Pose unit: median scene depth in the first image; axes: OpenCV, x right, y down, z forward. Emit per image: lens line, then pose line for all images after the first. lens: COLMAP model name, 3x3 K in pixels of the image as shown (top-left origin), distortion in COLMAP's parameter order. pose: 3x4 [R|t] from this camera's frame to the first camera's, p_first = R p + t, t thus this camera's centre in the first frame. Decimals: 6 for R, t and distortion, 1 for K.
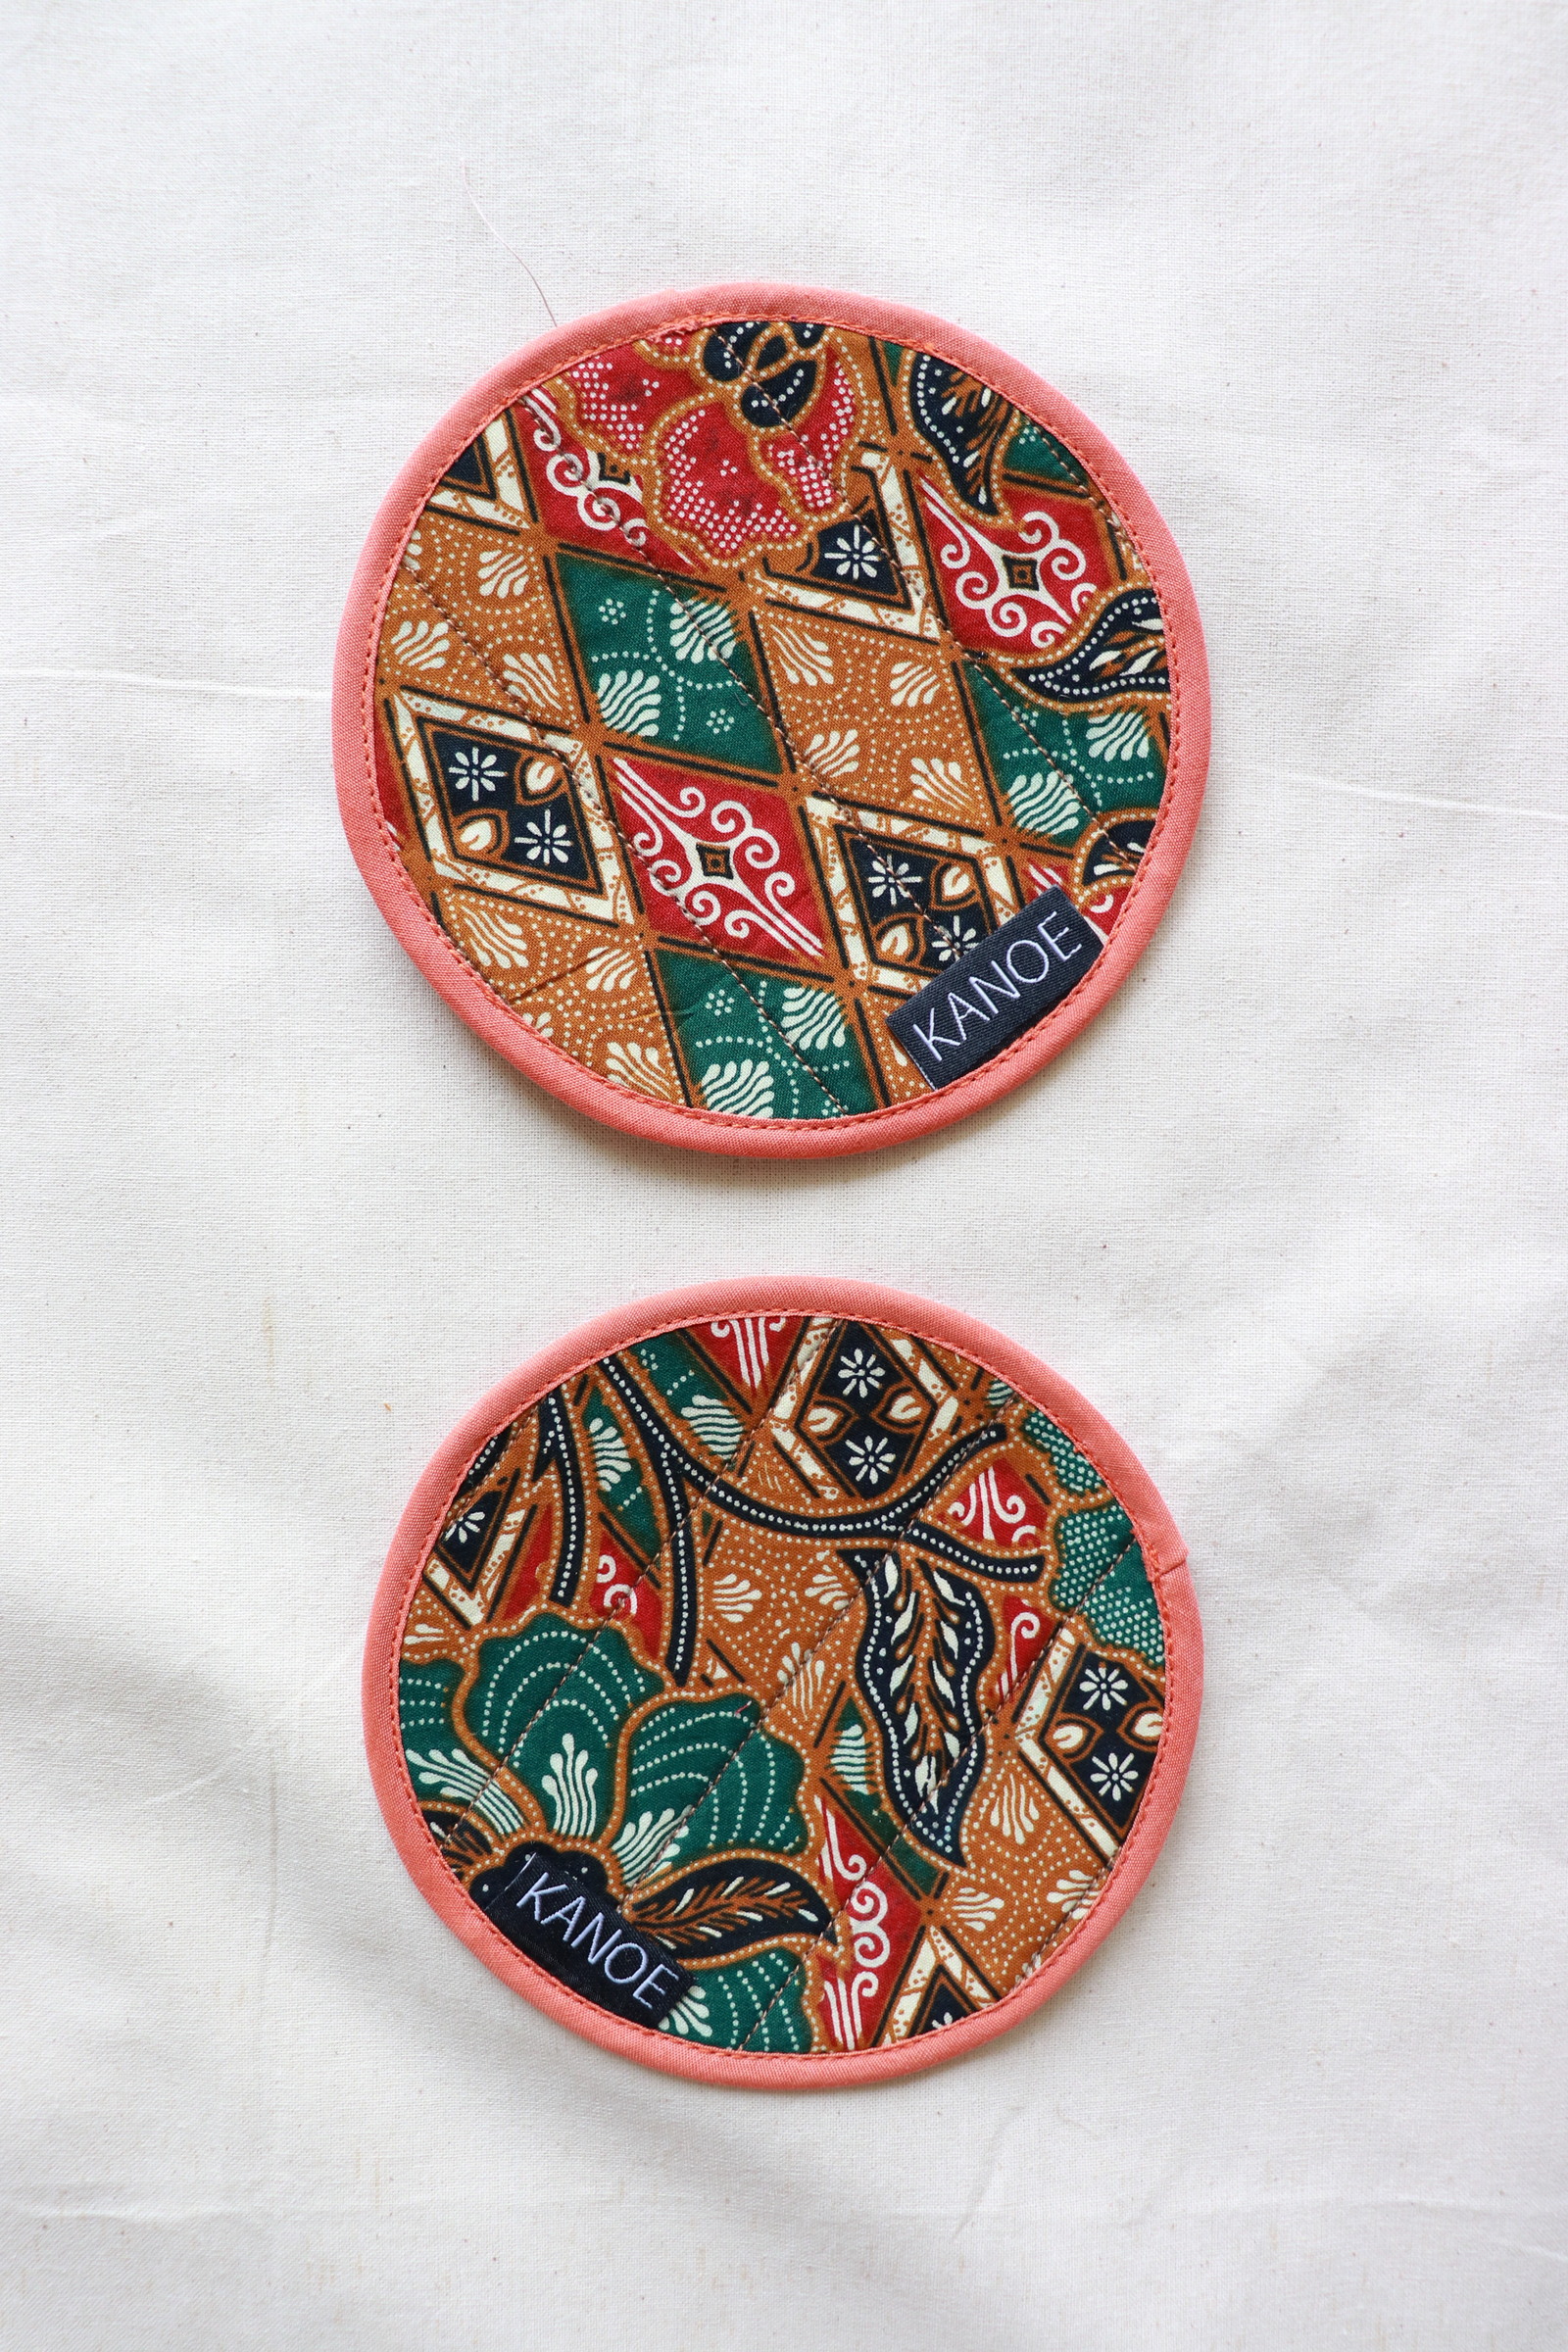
lens RADIAL K [[1876.1, 0, 754.5], [0, 1876.1, 1198.5], [0, 0, 1]] dist [-0.082750, 0.001139]
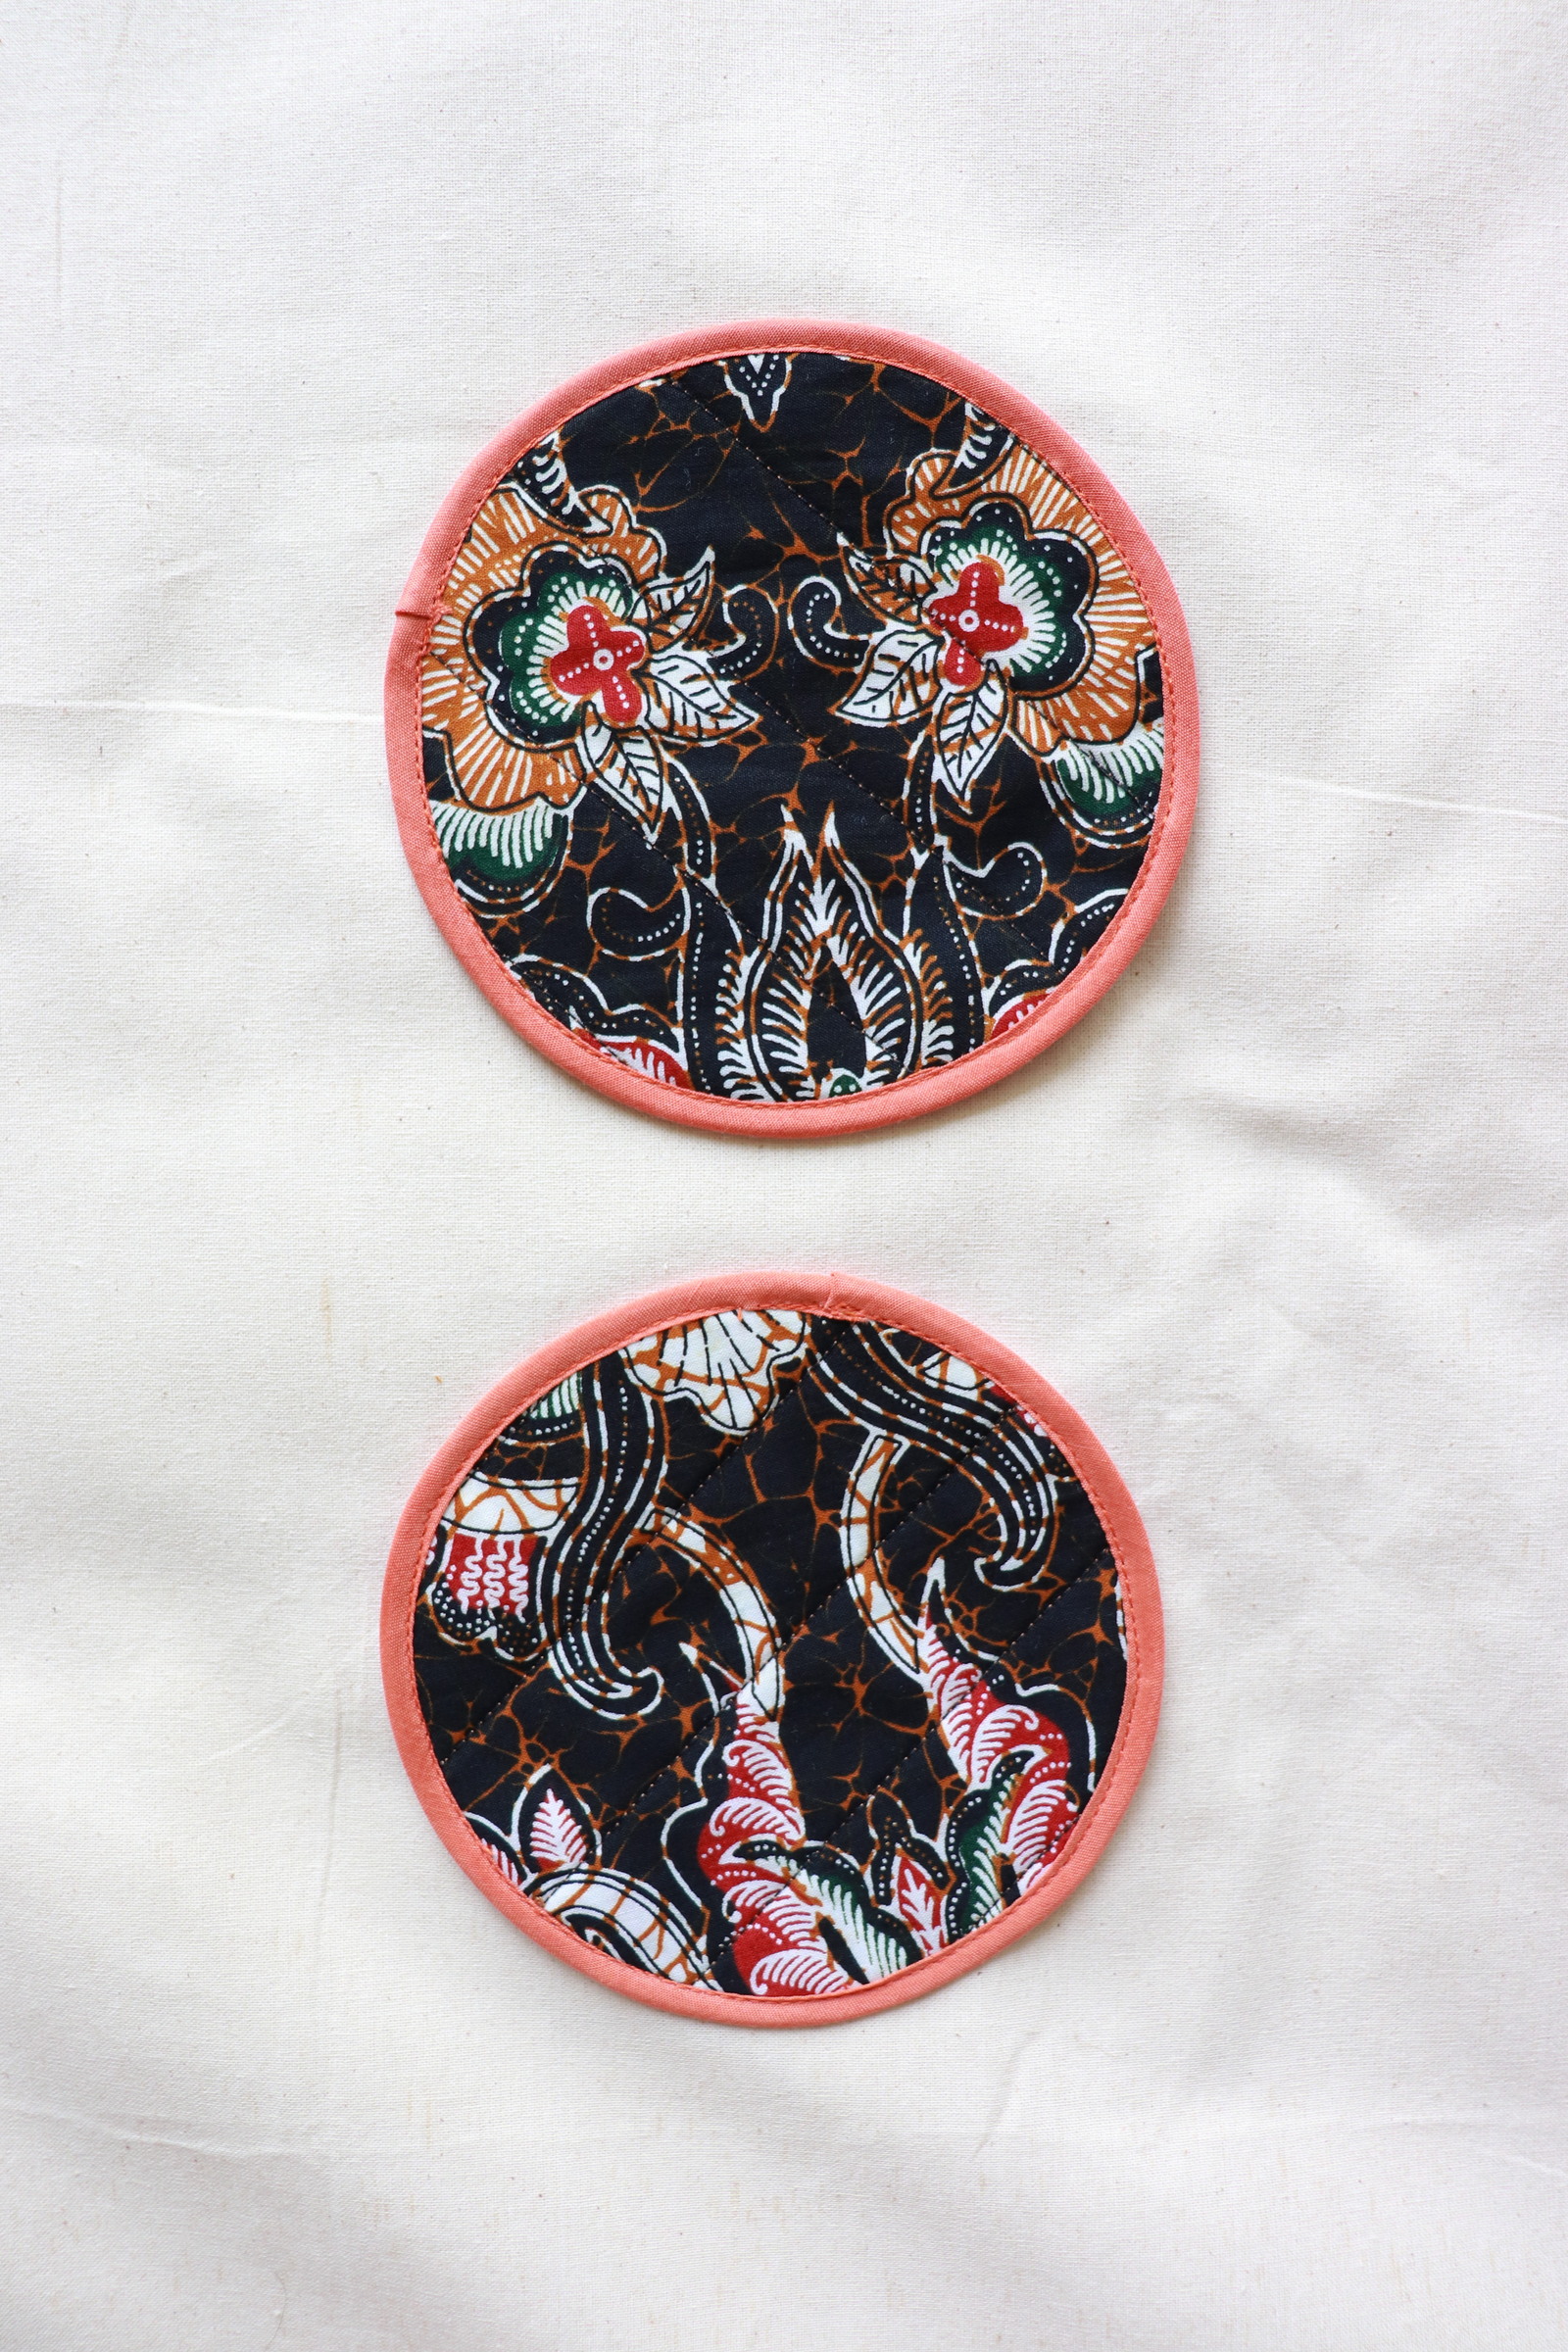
lens RADIAL K [[2048.9, 0, 755.5], [0, 2048.9, 1205.1], [0, 0, 1]] dist [-0.117071, 0.016722]
pose [[0.999836, -0.010786, -0.014555, 0.004342], [0.010727, 0.999934, -0.004108, 0.015681], [0.014598, 0.003951, 0.999886, -0.150065]]
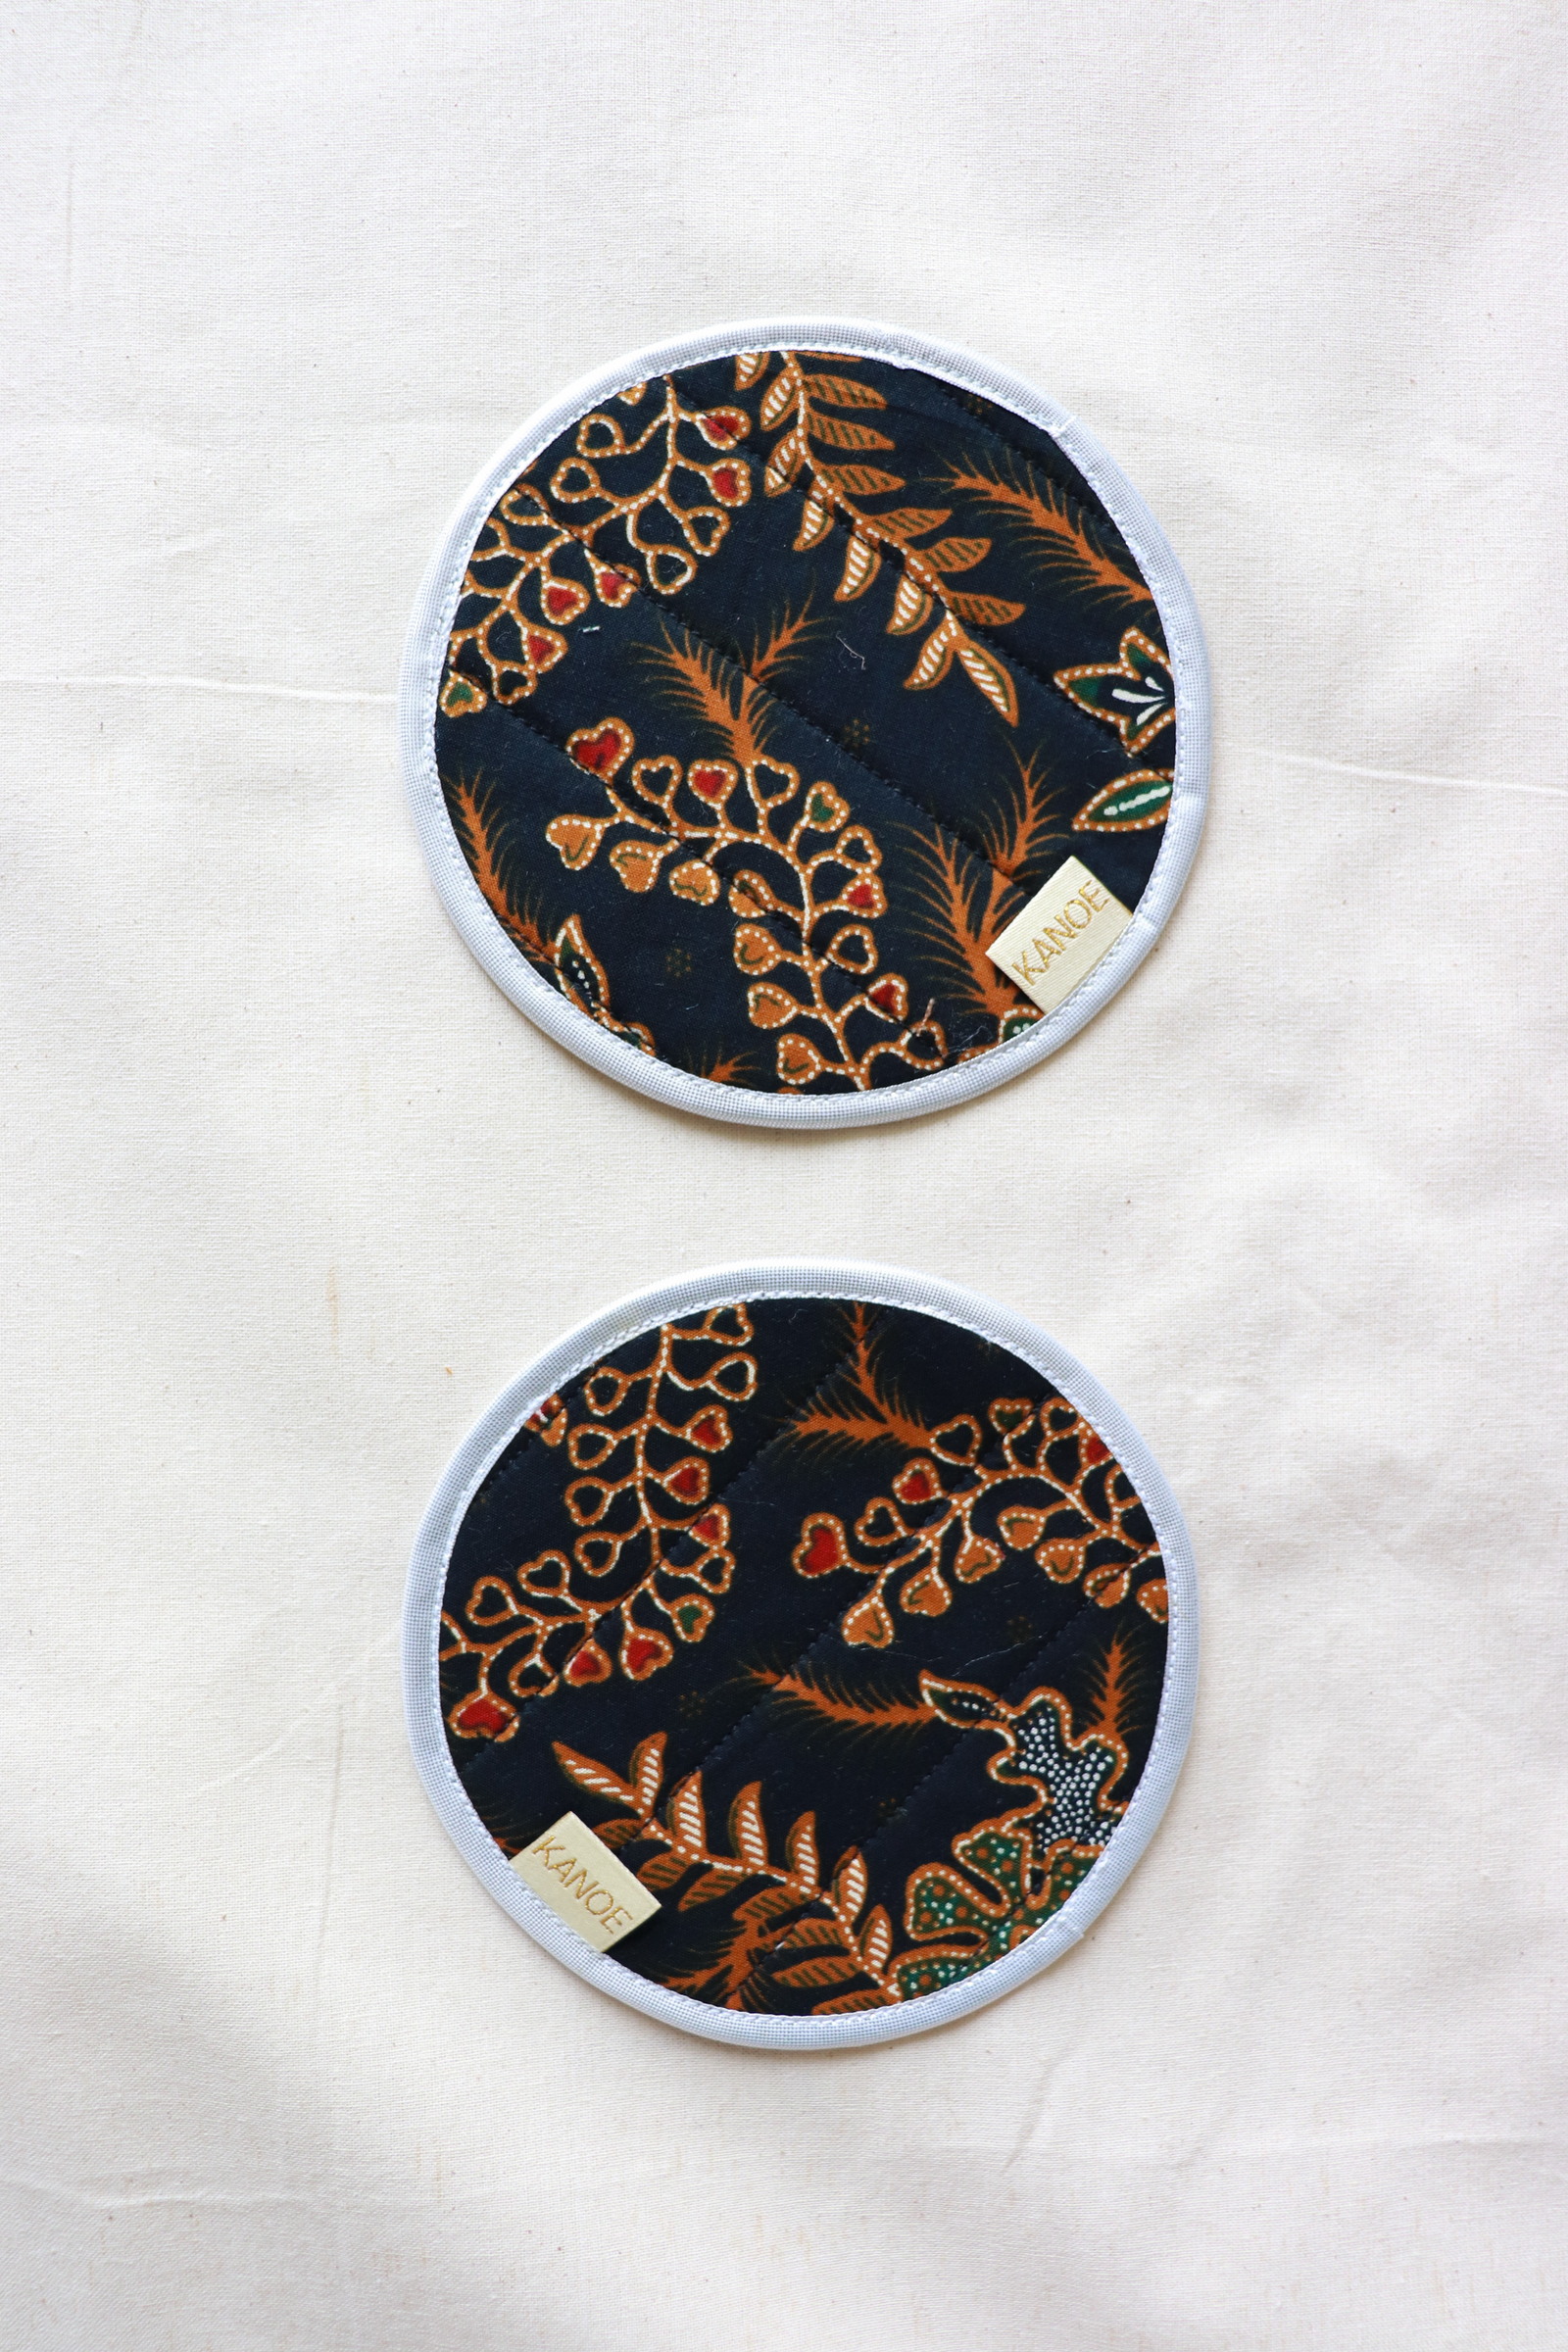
lens RADIAL K [[1914.2, 0, 760.3], [0, 1914.2, 1168.5], [0, 0, 1]] dist [-0.097193, -0.000004]
pose [[0.999636, -0.017499, -0.020526, 0.003194], [0.017400, 0.999836, -0.005030, 0.009711], [0.020611, 0.004671, 0.999777, -0.095567]]
